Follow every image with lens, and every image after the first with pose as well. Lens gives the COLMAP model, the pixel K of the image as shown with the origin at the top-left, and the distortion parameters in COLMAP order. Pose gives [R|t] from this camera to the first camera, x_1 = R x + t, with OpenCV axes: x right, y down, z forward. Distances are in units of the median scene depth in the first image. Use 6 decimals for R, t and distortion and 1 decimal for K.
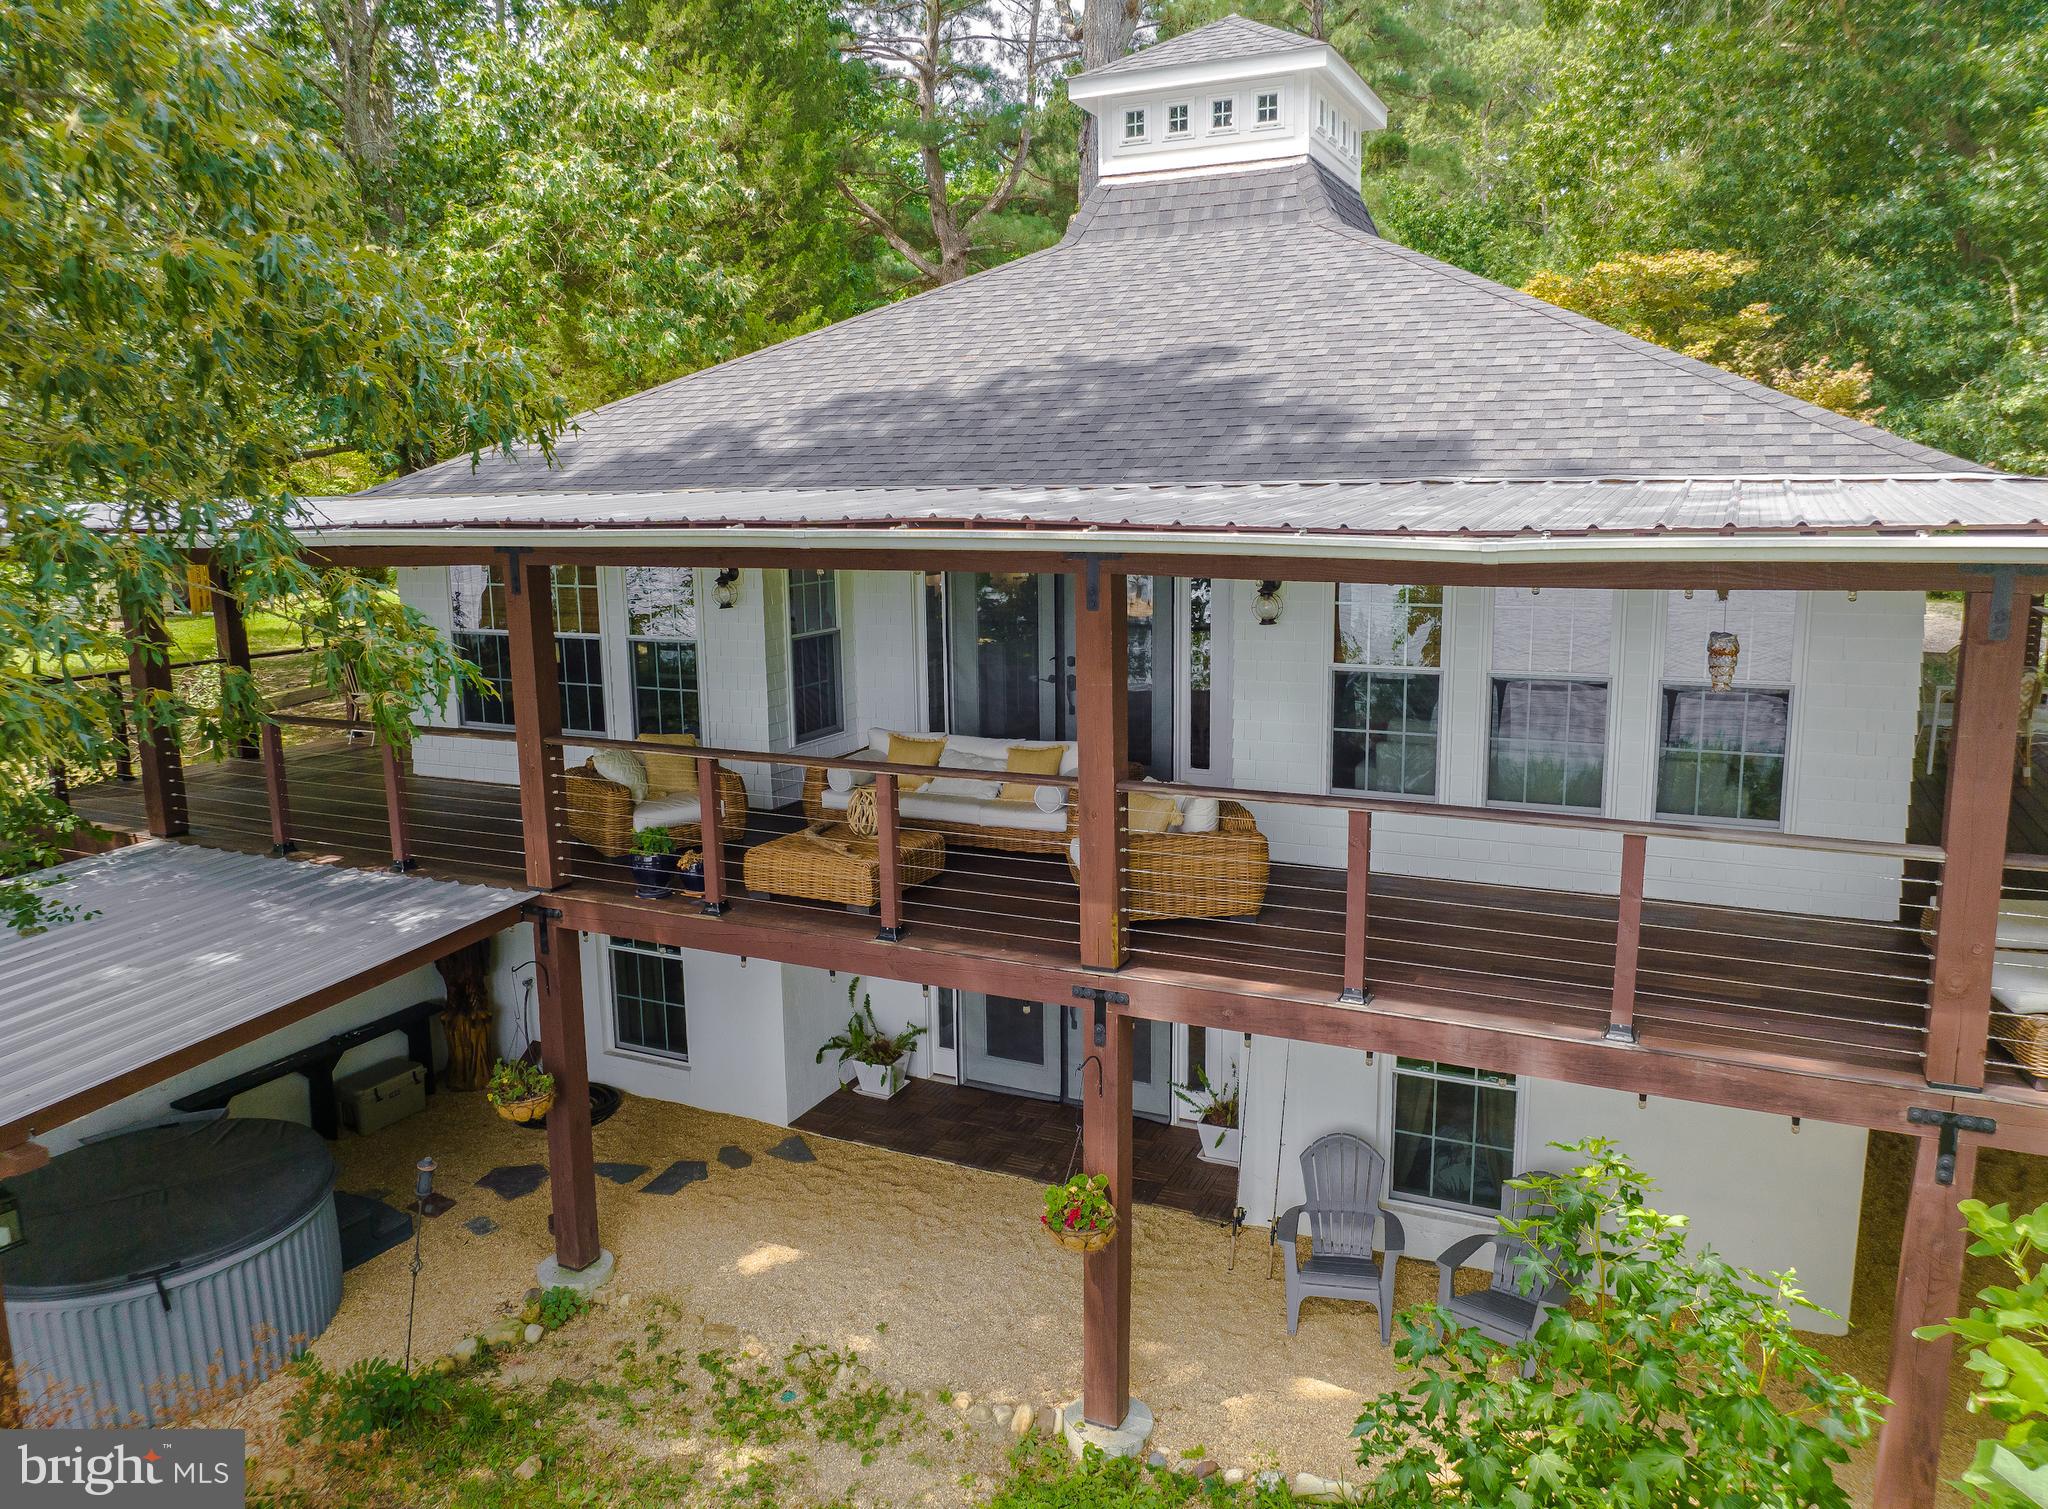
lens RADIAL K [[1429.2, 0, 1013.5], [0, 1429.2, 722.4], [0, 0, 1]] dist [-0.055768, 0.019928]
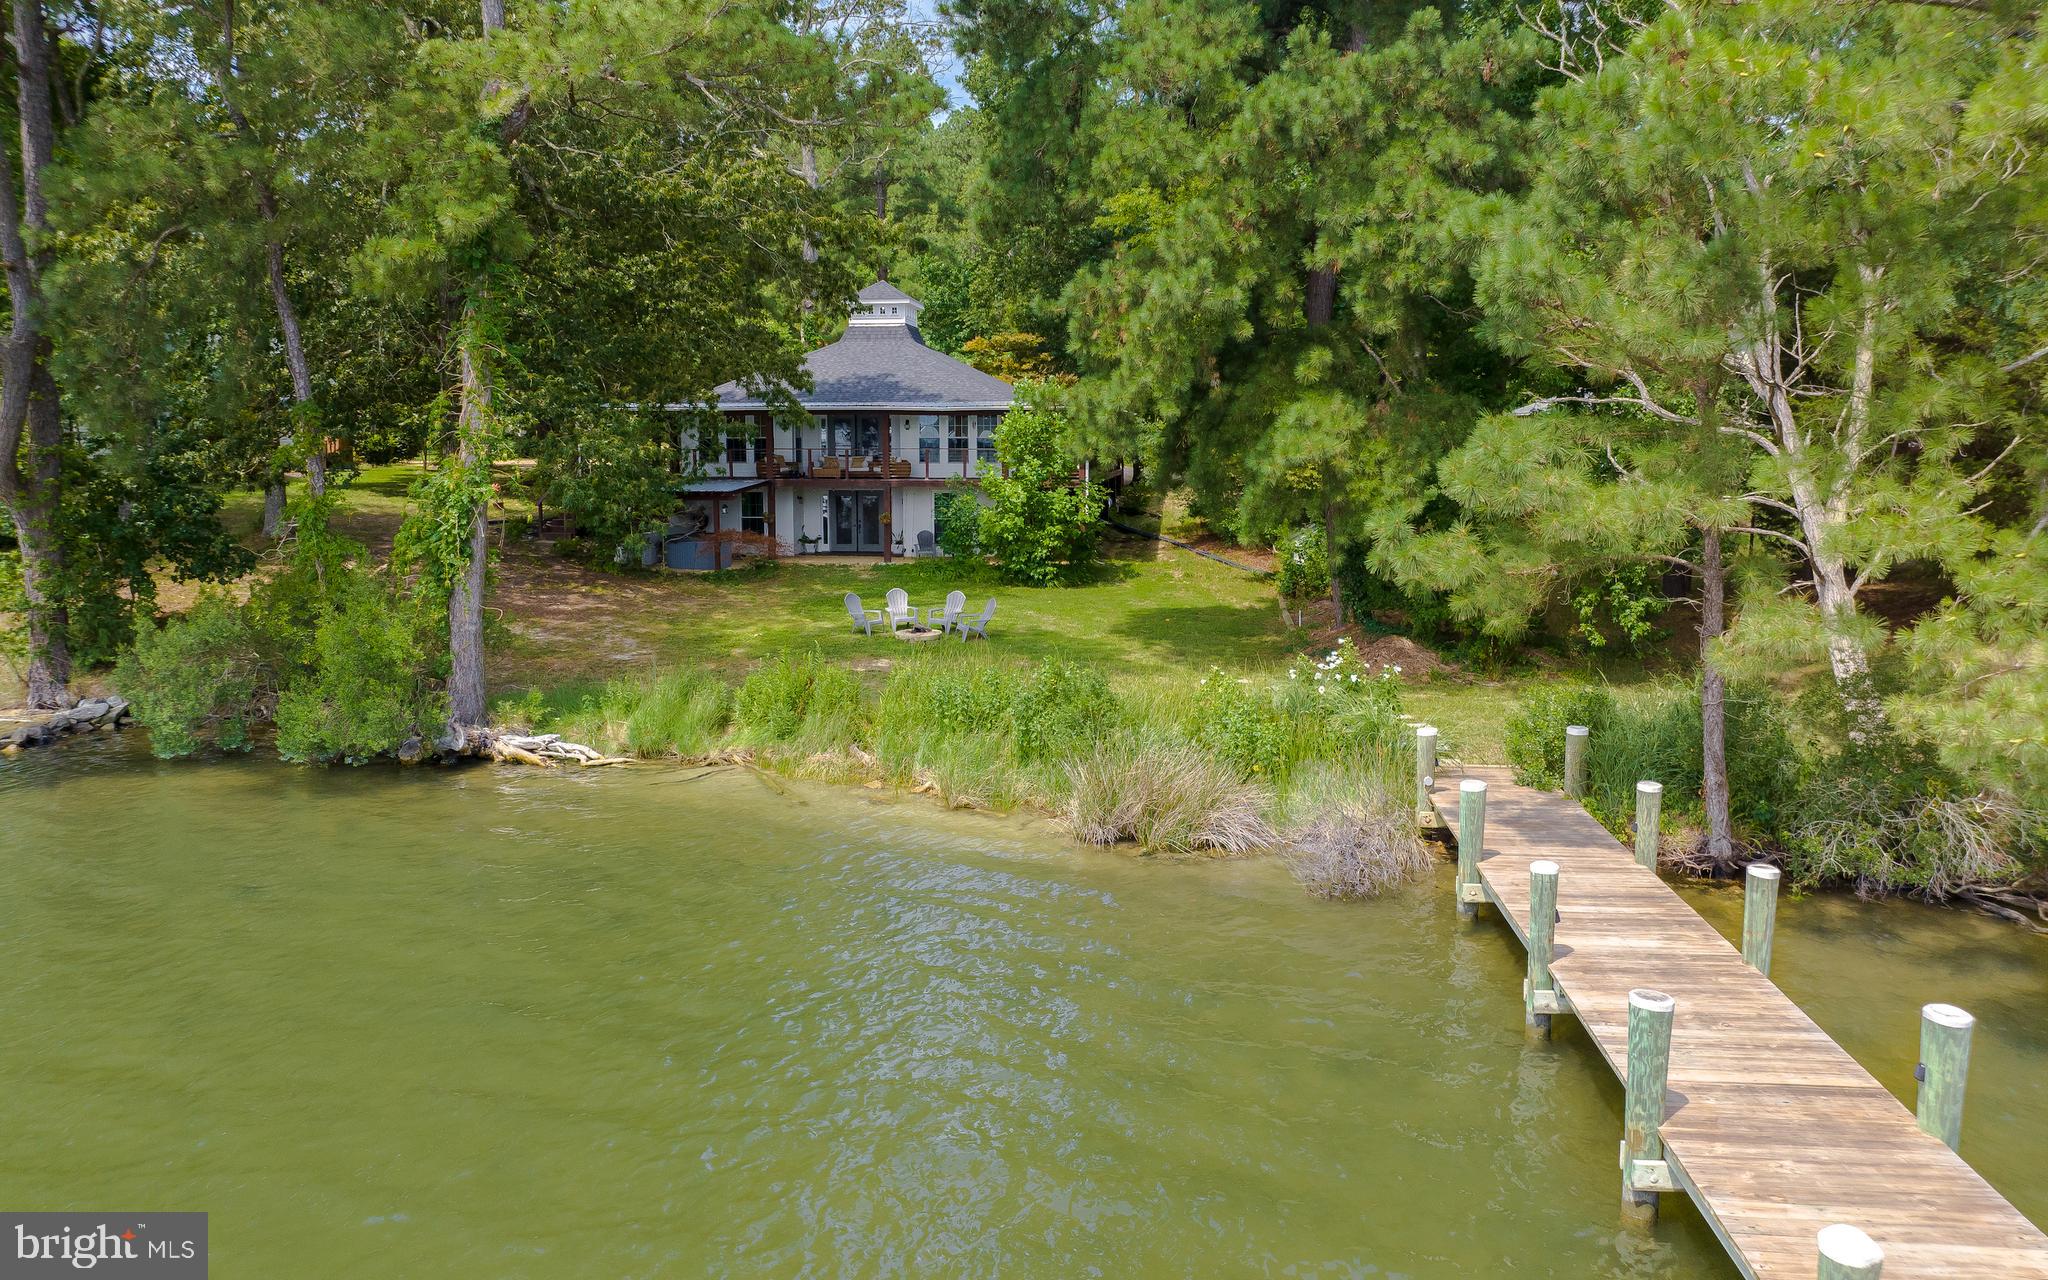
lens RADIAL K [[1426.7, 0, 1031.1], [0, 1426.7, 601.7], [0, 0, 1]] dist [-0.032564, -0.011487]
pose [[0.945658, -0.022644, 0.324374, -0.714202], [0.039368, 0.998207, -0.045089, 0.529188], [-0.322772, 0.055409, 0.944854, -2.628183]]
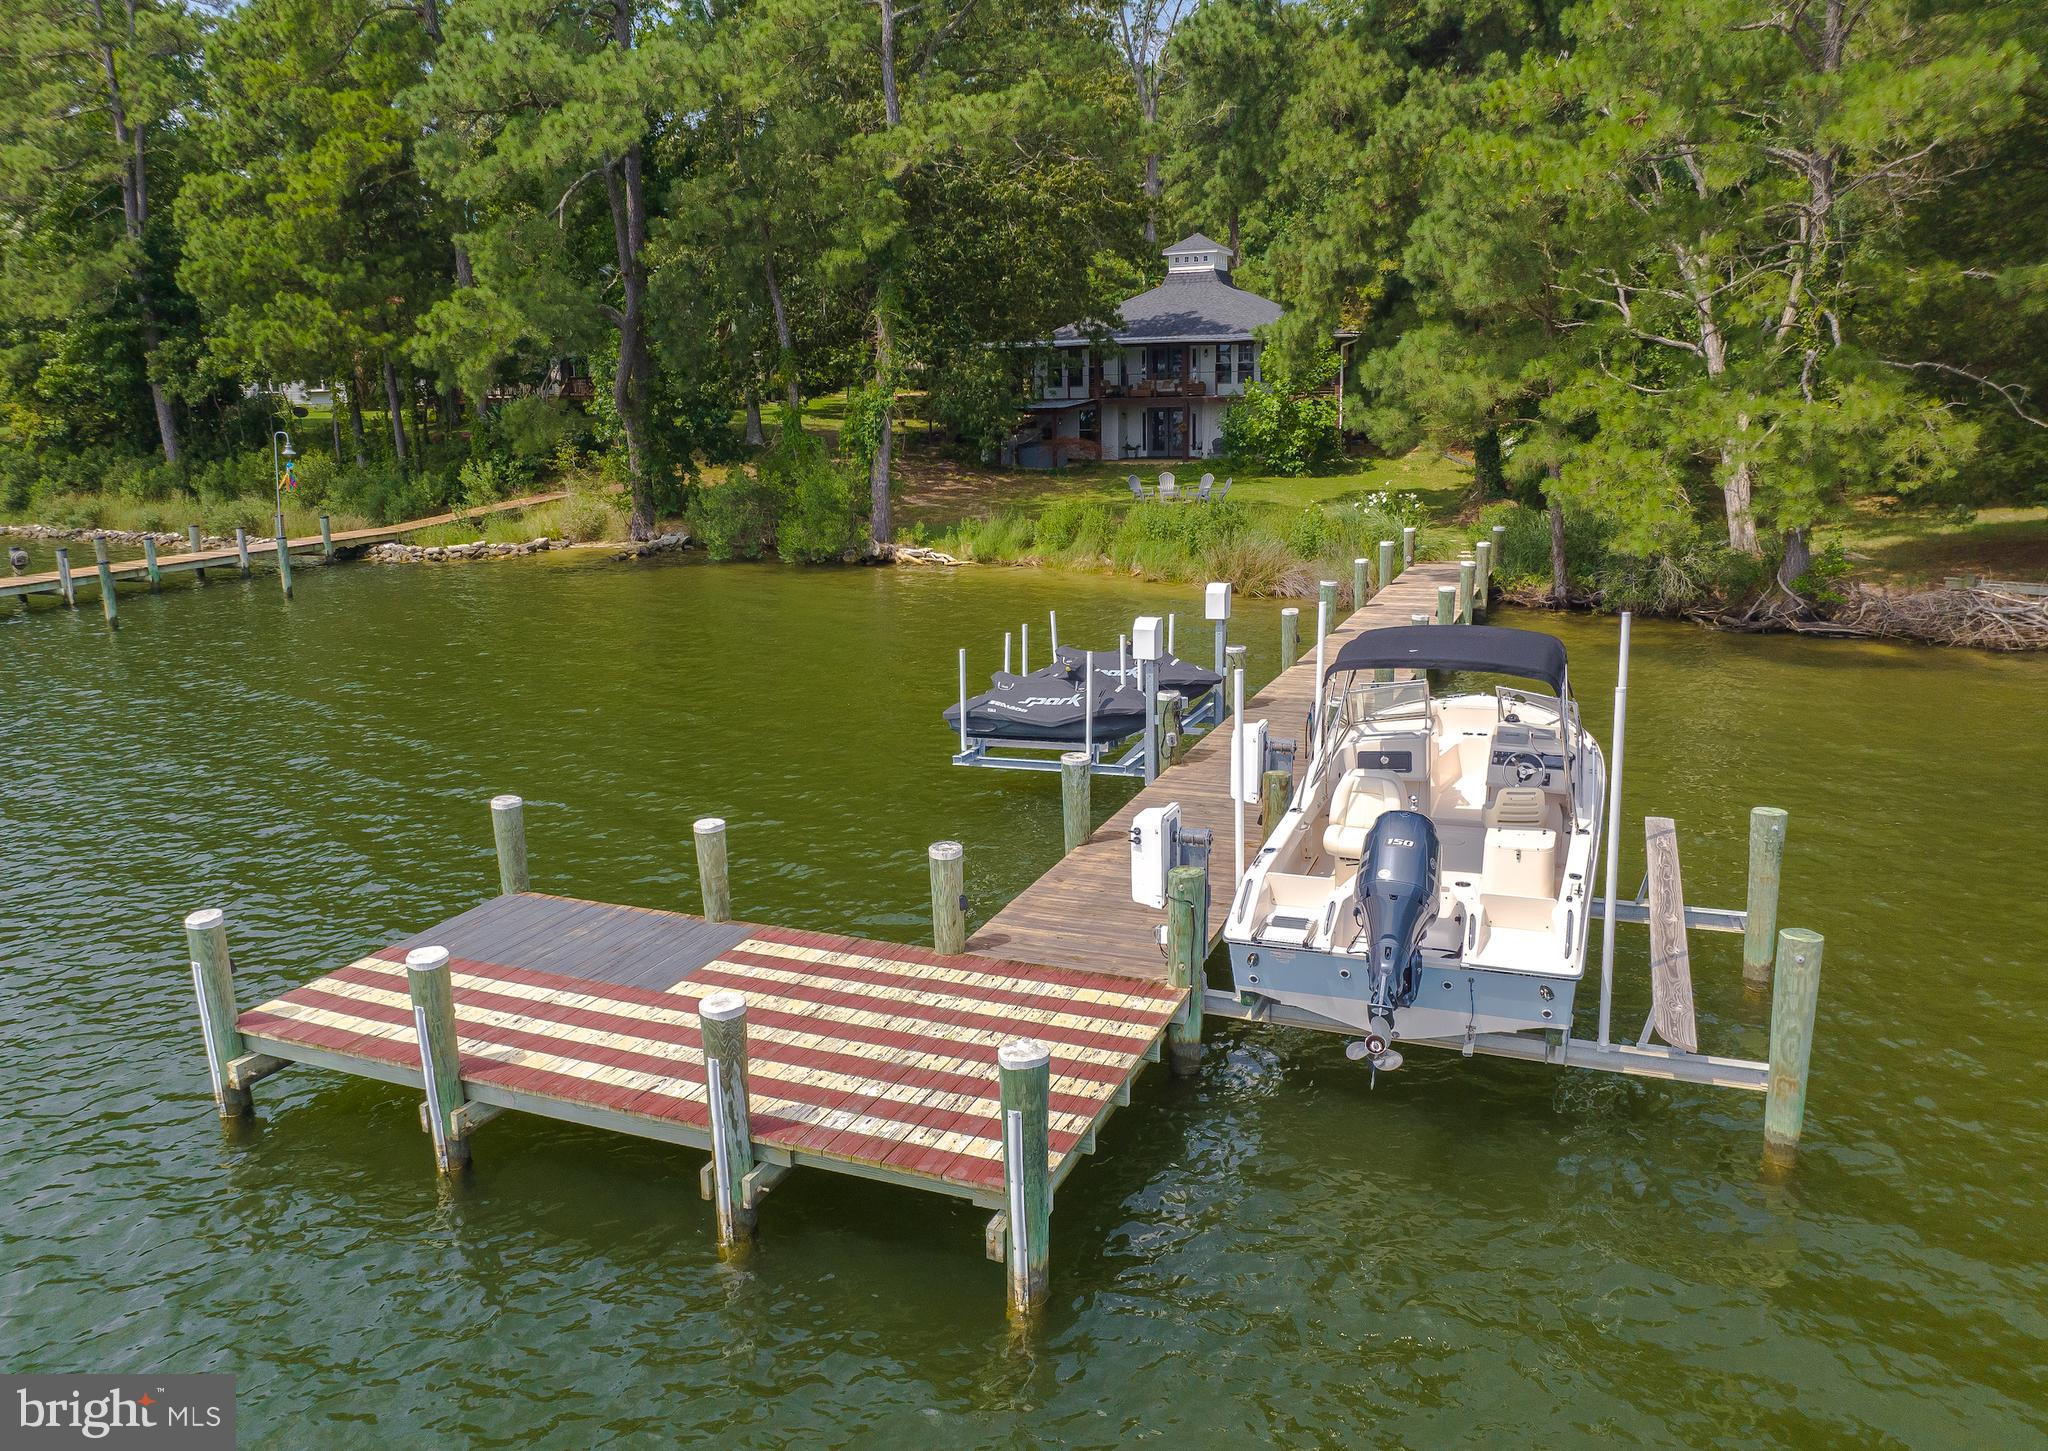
lens RADIAL K [[1496.6, 0, 1015.8], [0, 1496.6, 730.5], [0, 0, 1]] dist [-0.042736, -0.011840]
pose [[0.998933, -0.022406, 0.040390, -0.661172], [0.019561, 0.997390, 0.069499, 0.753958], [-0.041841, -0.068635, 0.996764, -3.881584]]
